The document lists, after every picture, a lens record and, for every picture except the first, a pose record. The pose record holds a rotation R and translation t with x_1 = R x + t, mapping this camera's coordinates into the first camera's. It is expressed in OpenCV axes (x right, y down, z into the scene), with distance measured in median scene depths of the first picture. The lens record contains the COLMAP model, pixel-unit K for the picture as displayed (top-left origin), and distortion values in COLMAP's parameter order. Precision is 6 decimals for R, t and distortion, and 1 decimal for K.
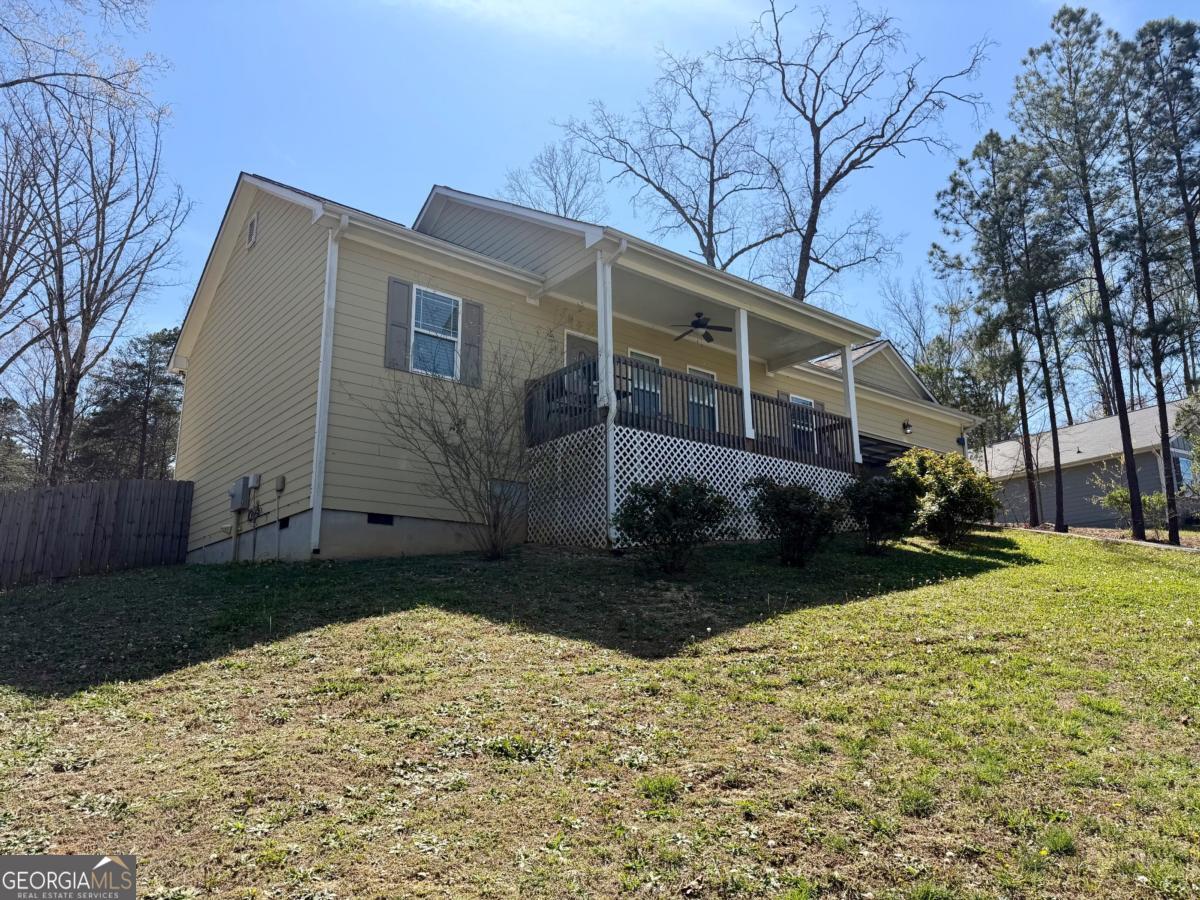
lens RADIAL K [[837.9, 0, 600.0], [0, 837.9, 450.0], [0, 0, 1]] dist [-0.002009, -0.002846]
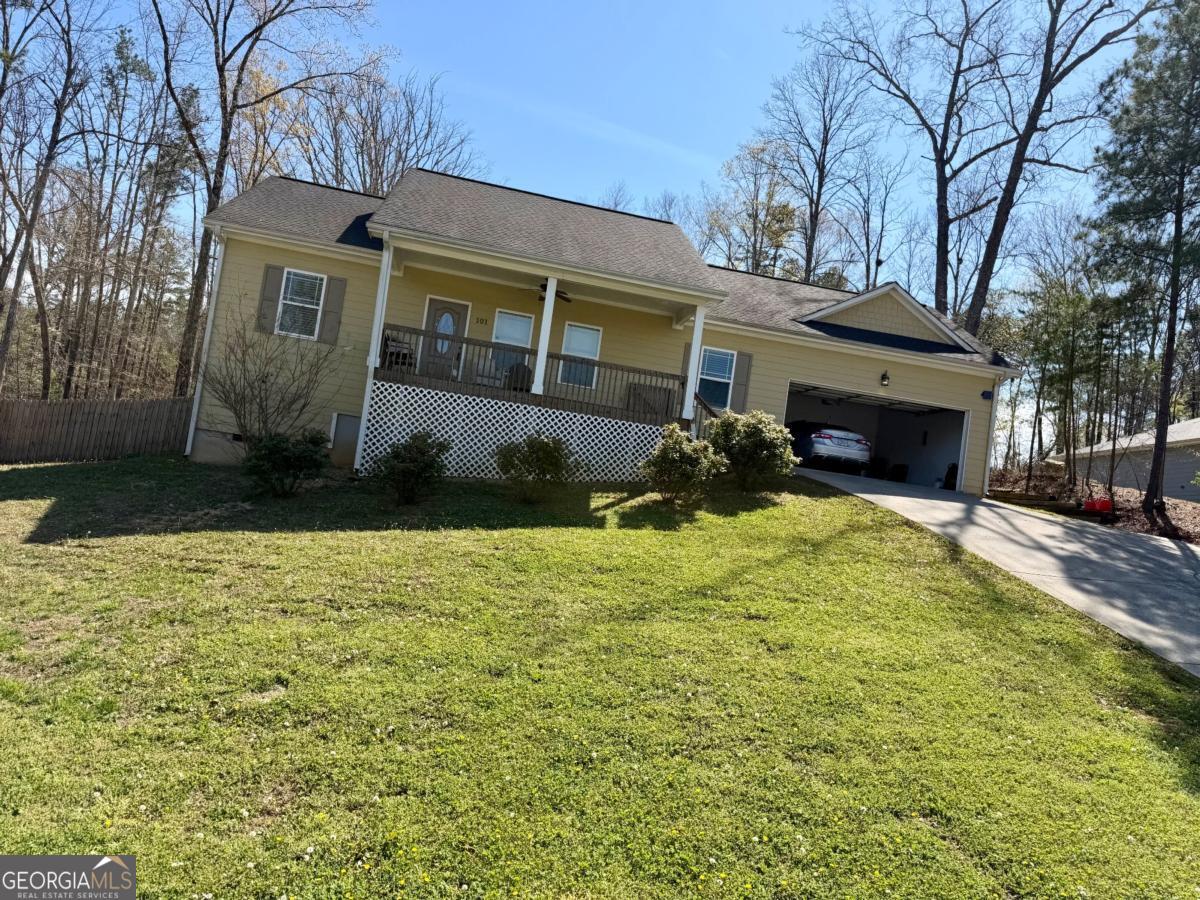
lens RADIAL K [[837.9, 0, 600.0], [0, 837.9, 450.0], [0, 0, 1]] dist [-0.002009, -0.002846]
pose [[0.861384, 0.093838, -0.499211, 0.809179], [-0.033357, 0.991116, 0.128746, -0.085500], [0.506857, -0.094248, 0.856862, 0.062631]]
